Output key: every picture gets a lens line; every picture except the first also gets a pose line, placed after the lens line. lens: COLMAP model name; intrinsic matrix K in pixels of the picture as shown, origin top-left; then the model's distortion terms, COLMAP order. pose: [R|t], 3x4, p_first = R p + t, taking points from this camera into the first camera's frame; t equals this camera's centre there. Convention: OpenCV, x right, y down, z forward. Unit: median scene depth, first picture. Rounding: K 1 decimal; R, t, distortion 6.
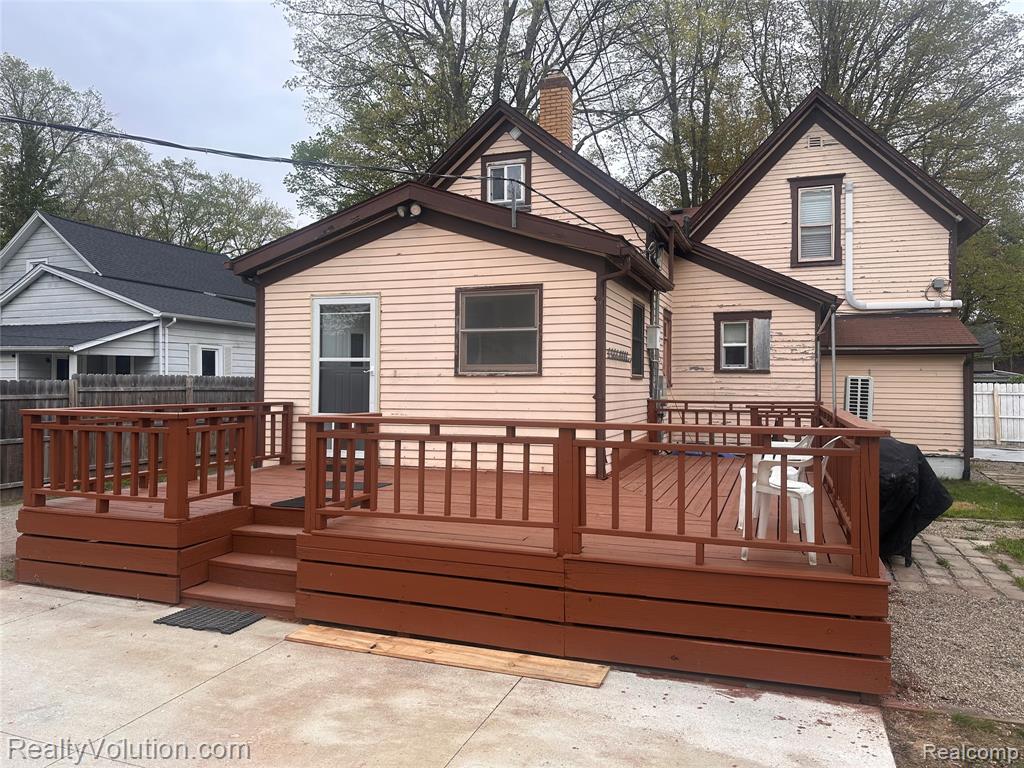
lens RADIAL K [[713.9, 0, 515.6], [0, 713.9, 380.8], [0, 0, 1]] dist [0.137243, -0.231402]
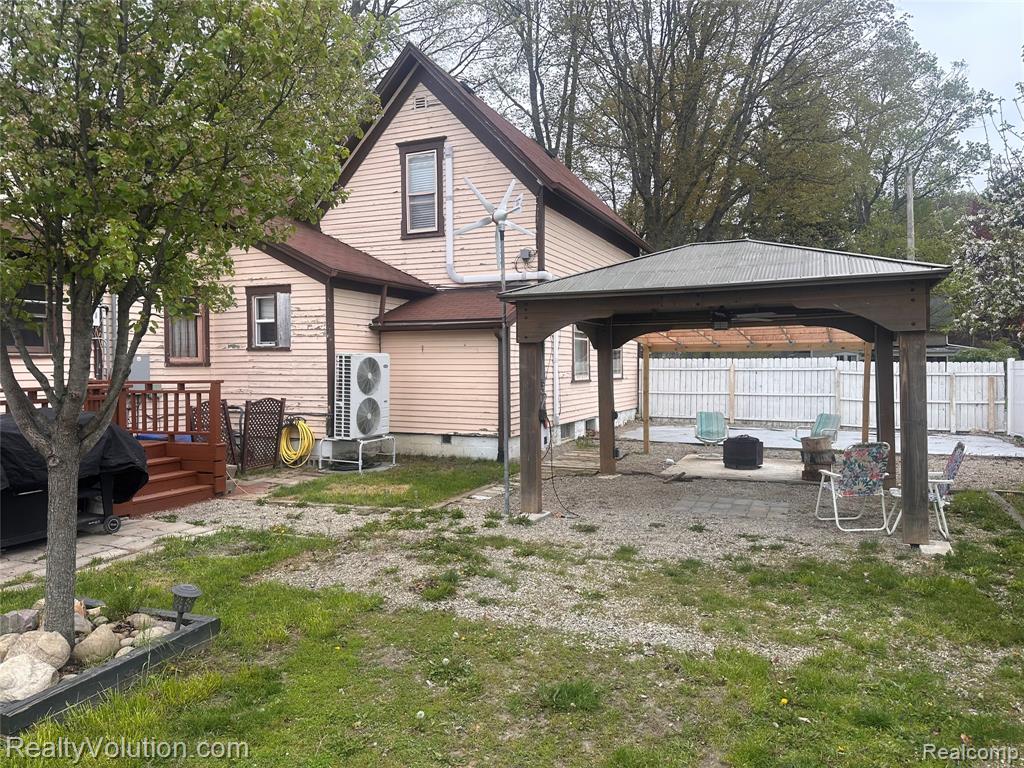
lens RADIAL K [[710.6, 0, 509.3], [0, 710.6, 388.9], [0, 0, 1]] dist [0.161375, -0.224943]
pose [[0.998080, -0.008669, -0.061331, 0.707143], [0.010977, 0.999240, 0.037398, 0.007505], [0.060960, -0.038000, 0.997417, 0.076825]]
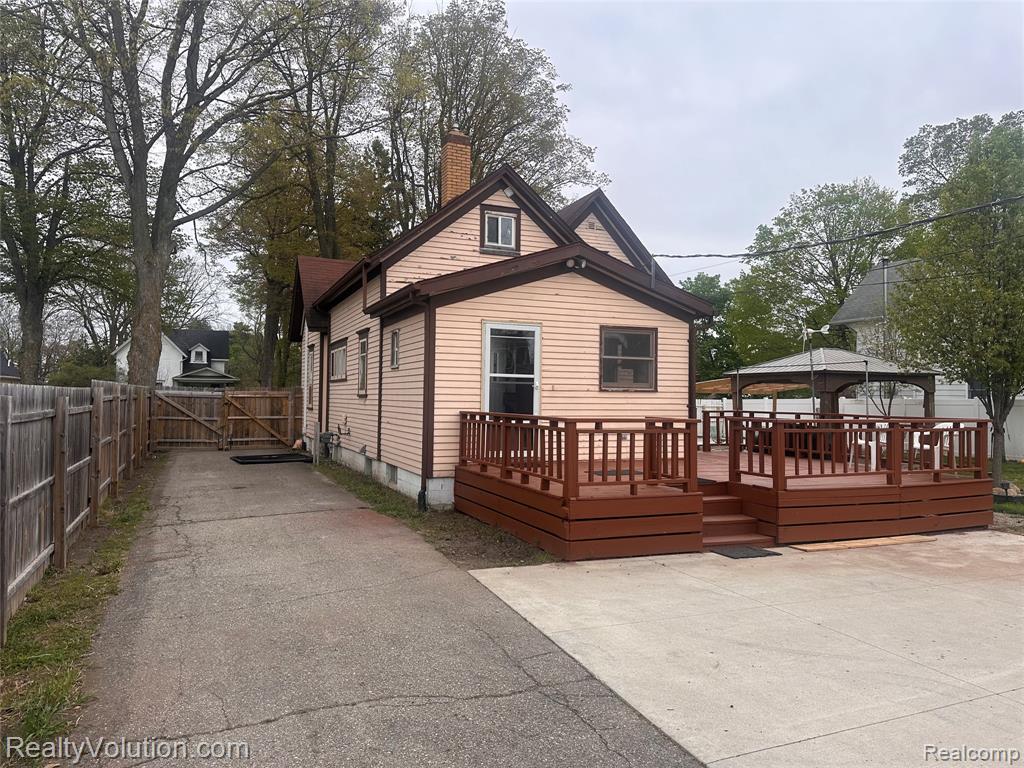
lens RADIAL K [[713.9, 0, 515.6], [0, 713.9, 380.8], [0, 0, 1]] dist [0.137243, -0.231402]
pose [[0.737562, 0.021333, 0.674943, -0.784334], [-0.013662, 0.999768, -0.016670, -0.000608], [-0.675142, 0.003074, 0.737682, 0.084658]]
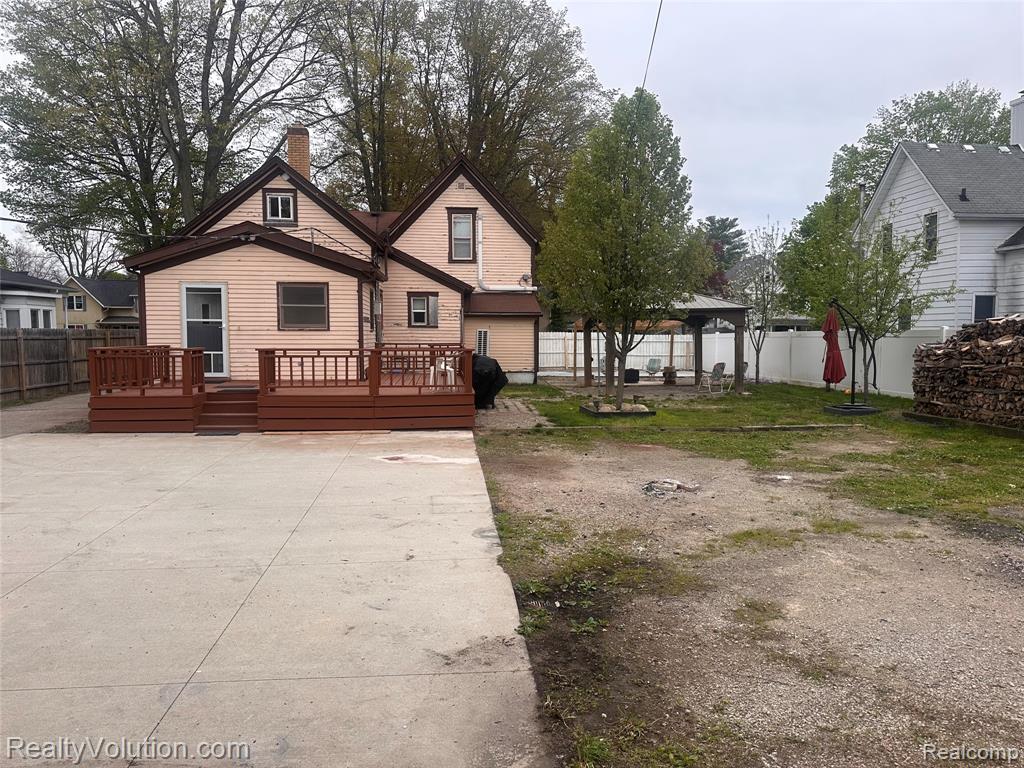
lens RADIAL K [[713.9, 0, 515.6], [0, 713.9, 380.8], [0, 0, 1]] dist [0.137243, -0.231402]
pose [[0.899798, -0.032031, 0.435129, -0.247631], [0.000099, 0.997317, 0.073210, -0.008891], [-0.436307, -0.065831, 0.897387, -0.671952]]
